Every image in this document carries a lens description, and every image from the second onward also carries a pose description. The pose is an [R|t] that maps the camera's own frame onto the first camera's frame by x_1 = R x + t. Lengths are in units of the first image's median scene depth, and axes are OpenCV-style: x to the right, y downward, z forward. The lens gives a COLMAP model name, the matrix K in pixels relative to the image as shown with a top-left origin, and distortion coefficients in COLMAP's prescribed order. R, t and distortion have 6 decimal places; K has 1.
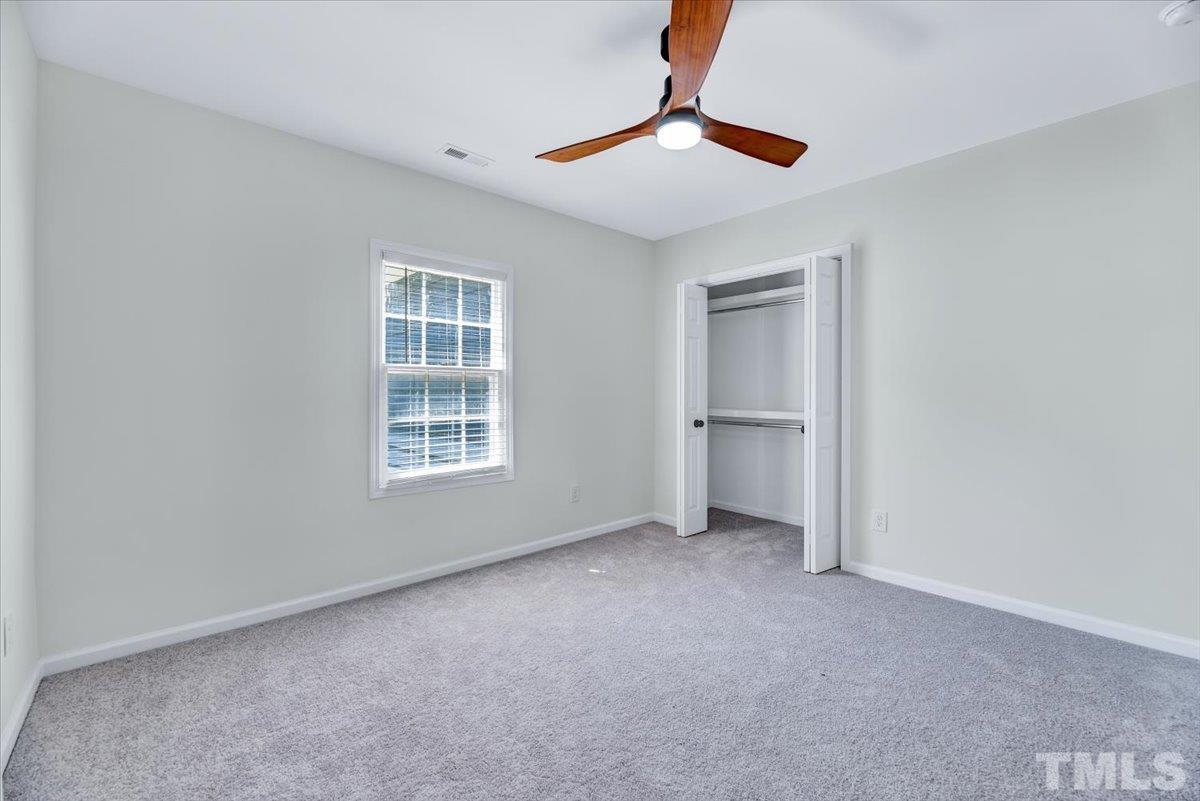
lens RADIAL K [[494.3, 0, 565.4], [0, 494.3, 400.3], [0, 0, 1]] dist [-0.002781, -0.001441]
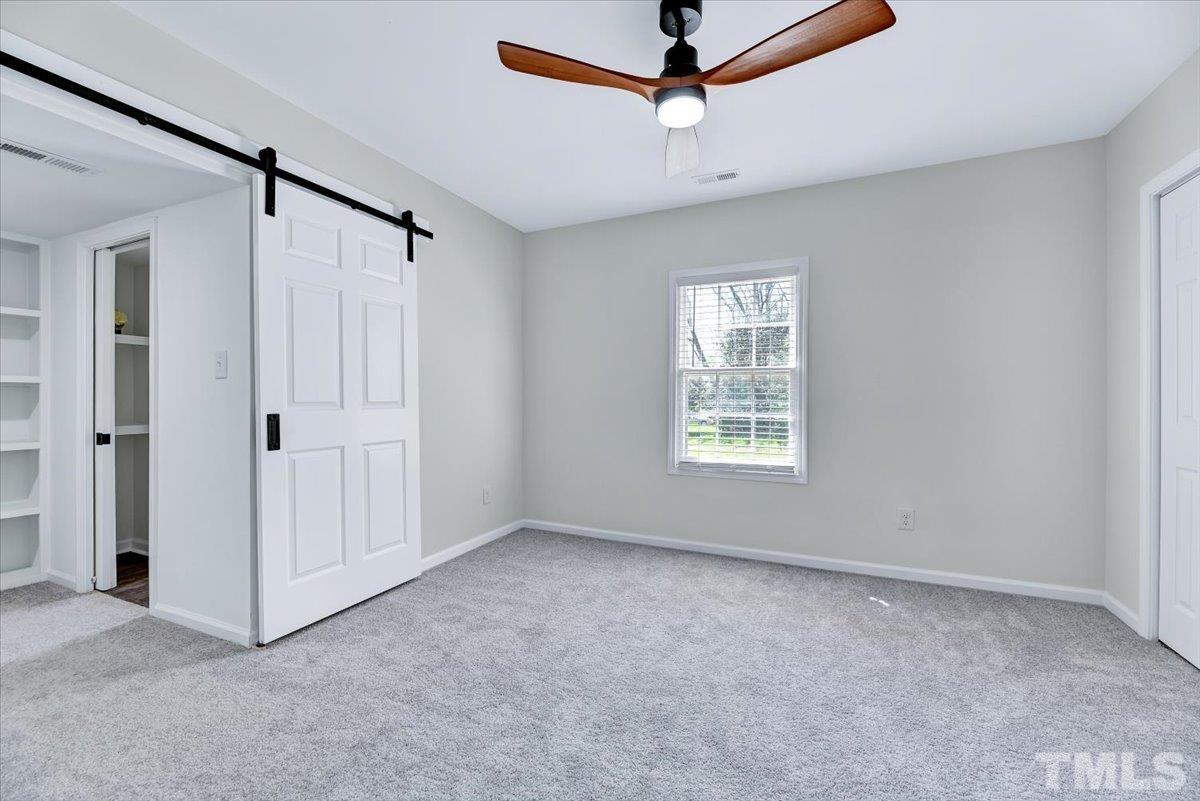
lens RADIAL K [[494.3, 0, 601.4], [0, 494.3, 397.2], [0, 0, 1]] dist [-0.002781, -0.001441]
pose [[0.396697, 0.004893, -0.917937, 0.628496], [-0.005978, 0.999978, 0.002747, -0.003995], [0.917930, 0.004398, 0.396717, 0.280763]]
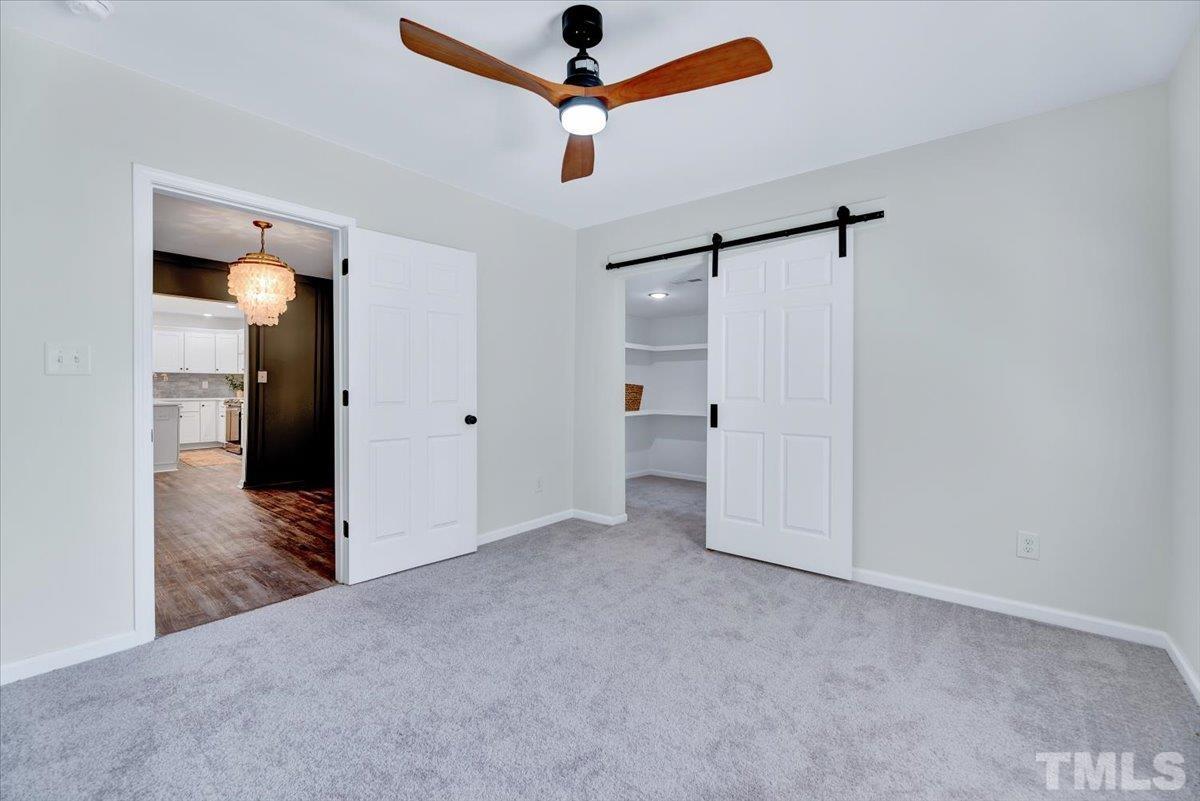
lens RADIAL K [[494.3, 0, 606.5], [0, 494.3, 394.2], [0, 0, 1]] dist [-0.002781, -0.001441]
pose [[-0.990938, -0.002014, -0.134303, 0.162643], [-0.003716, 0.999916, 0.012421, -0.010628], [0.134267, 0.012808, -0.990862, 1.222942]]
